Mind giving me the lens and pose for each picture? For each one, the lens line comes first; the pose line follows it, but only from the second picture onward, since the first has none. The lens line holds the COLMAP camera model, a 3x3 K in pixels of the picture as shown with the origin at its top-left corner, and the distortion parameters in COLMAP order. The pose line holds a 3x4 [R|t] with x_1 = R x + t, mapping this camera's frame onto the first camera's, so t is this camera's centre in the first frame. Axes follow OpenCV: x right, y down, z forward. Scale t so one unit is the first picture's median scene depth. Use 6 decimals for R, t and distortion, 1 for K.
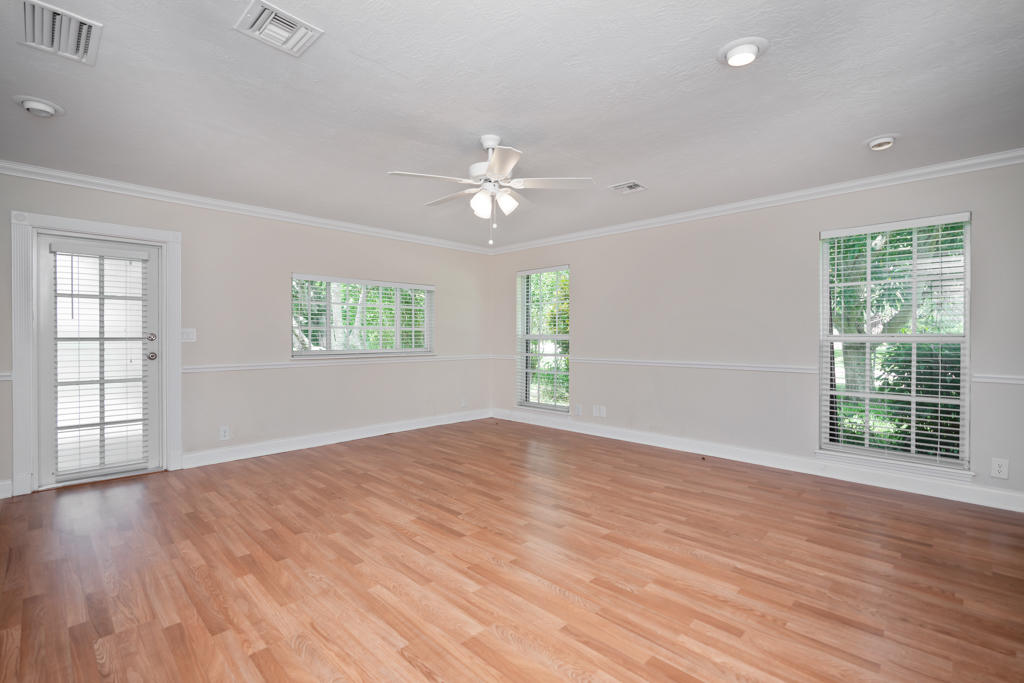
lens RADIAL K [[469.1, 0, 510.1], [0, 469.1, 341.8], [0, 0, 1]] dist [-0.006298, 0.001217]
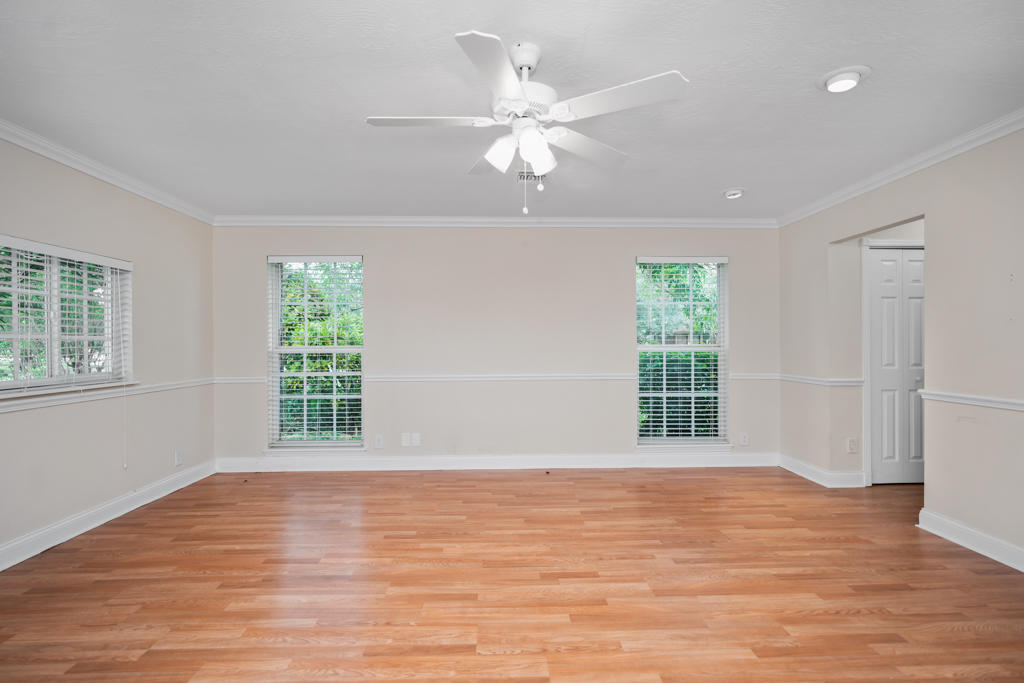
lens RADIAL K [[472.5, 0, 511.0], [0, 472.5, 340.9], [0, 0, 1]] dist [-0.002140, -0.000360]
pose [[0.687098, 0.003434, 0.726557, -0.518810], [0.012692, 0.999780, -0.016727, -0.014905], [-0.726454, 0.020715, 0.686903, 0.544509]]
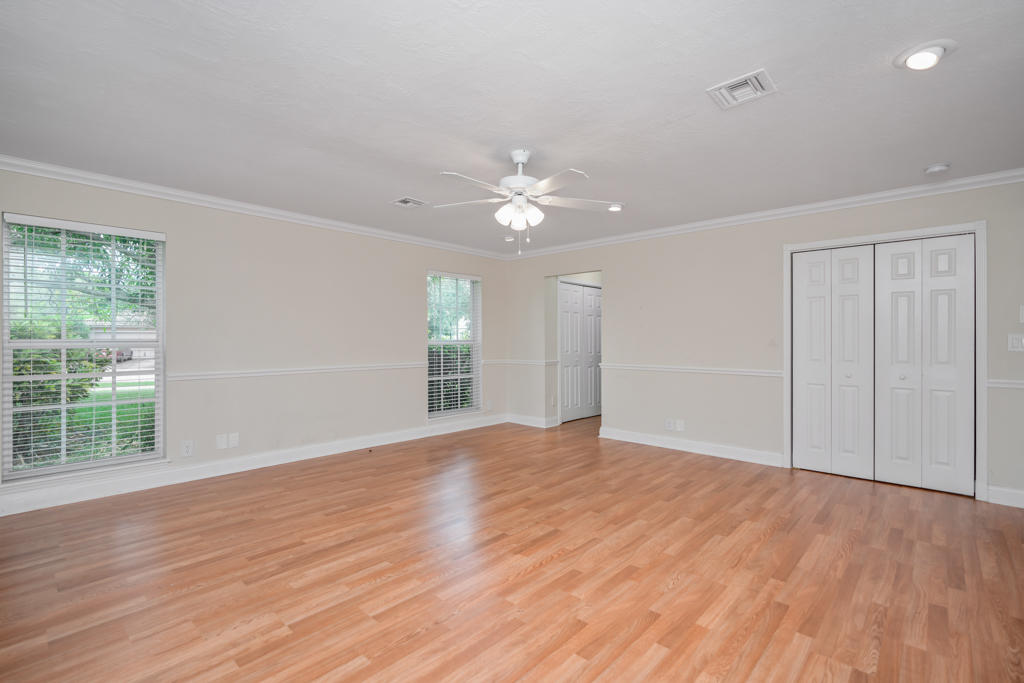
lens RADIAL K [[472.5, 0, 511.0], [0, 472.5, 340.9], [0, 0, 1]] dist [-0.002140, -0.000360]
pose [[-0.039531, -0.004143, 0.999210, -1.056869], [0.010050, 0.999939, 0.004544, -0.021507], [-0.999168, 0.010222, -0.039487, 1.030051]]
